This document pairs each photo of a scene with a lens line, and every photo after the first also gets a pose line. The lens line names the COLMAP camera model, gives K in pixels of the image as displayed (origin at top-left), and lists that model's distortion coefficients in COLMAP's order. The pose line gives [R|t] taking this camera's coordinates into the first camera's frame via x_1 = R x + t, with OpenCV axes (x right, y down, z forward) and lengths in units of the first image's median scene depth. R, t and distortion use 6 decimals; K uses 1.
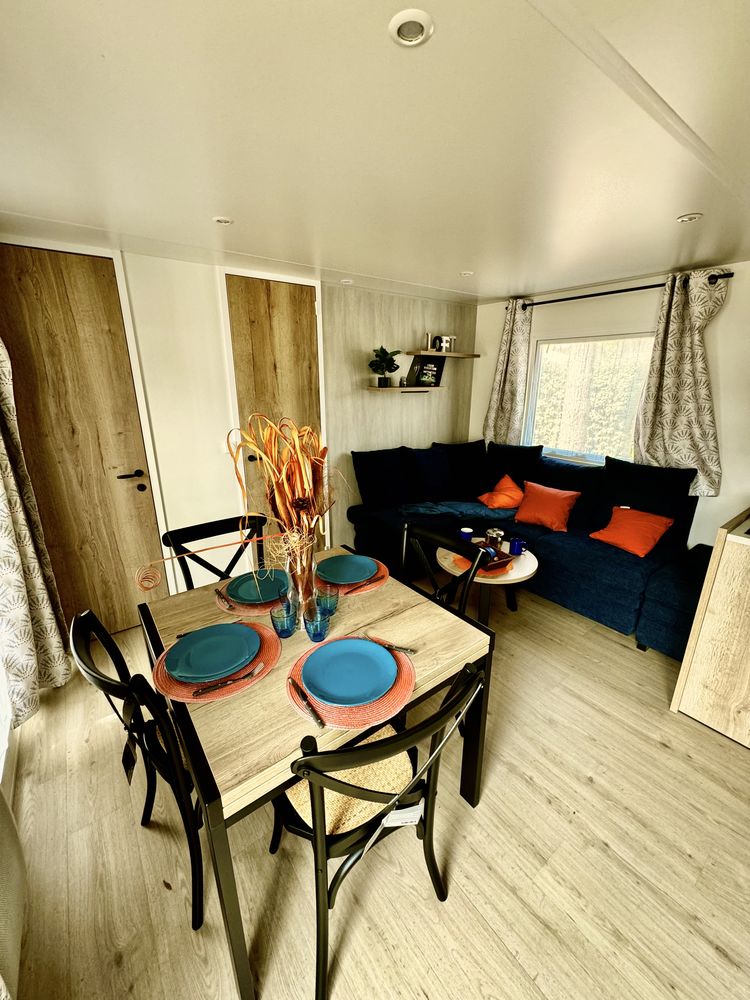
lens RADIAL K [[400.6, 0, 375.0], [0, 400.6, 500.0], [0, 0, 1]] dist [-0.002817, 0.000149]
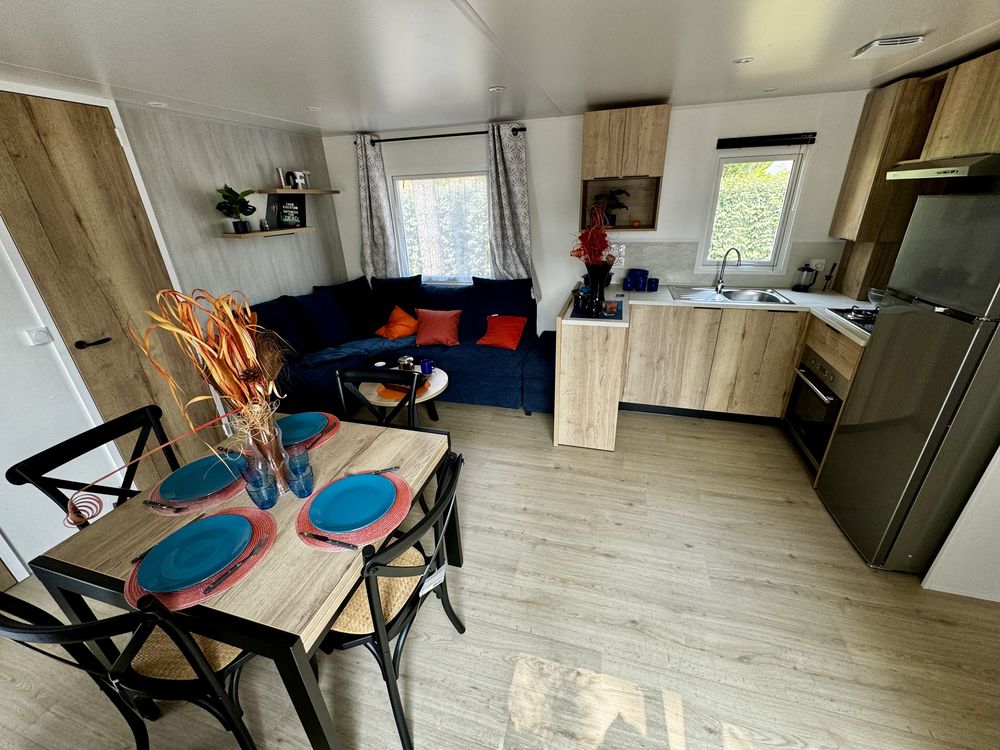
lens RADIAL K [[400.6, 0, 500.0], [0, 400.6, 375.0], [0, 0, 1]] dist [-0.002817, 0.000149]
pose [[0.799424, -0.269590, 0.536882, -0.094753], [0.210089, 0.962687, 0.170578, -0.012073], [-0.562835, -0.023571, 0.826233, -0.066017]]
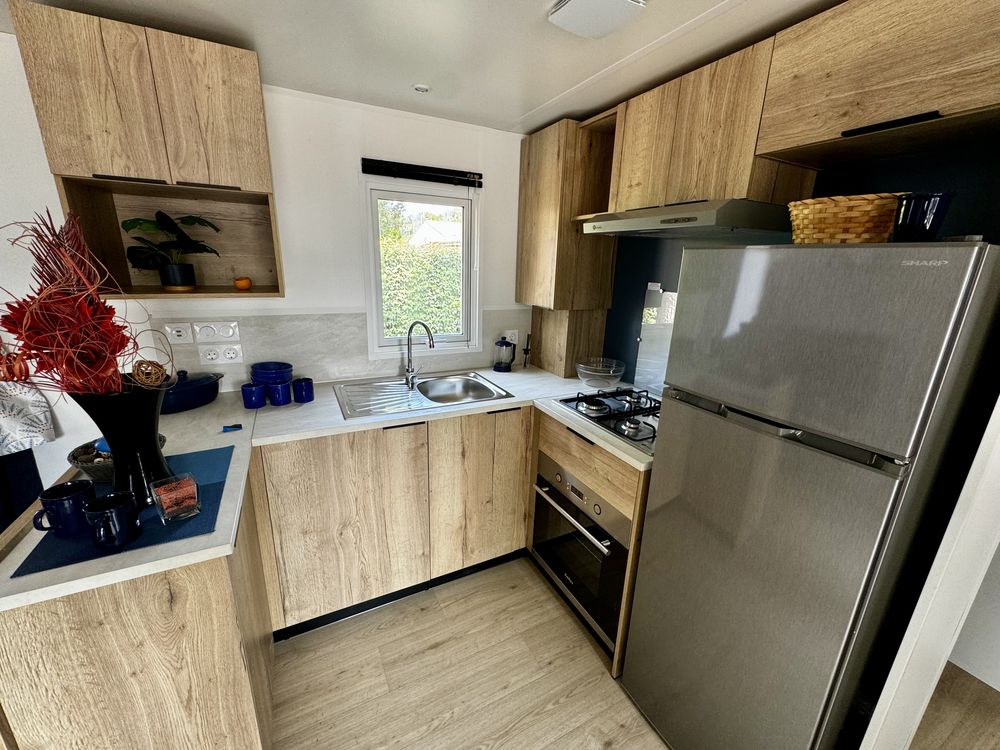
lens RADIAL K [[400.6, 0, 500.0], [0, 400.6, 375.0], [0, 0, 1]] dist [-0.002817, 0.000149]
pose [[0.169706, -0.265694, 0.949003, 0.392320], [0.260068, 0.940909, 0.216921, -0.051623], [-0.950560, 0.209993, 0.228777, 0.191950]]
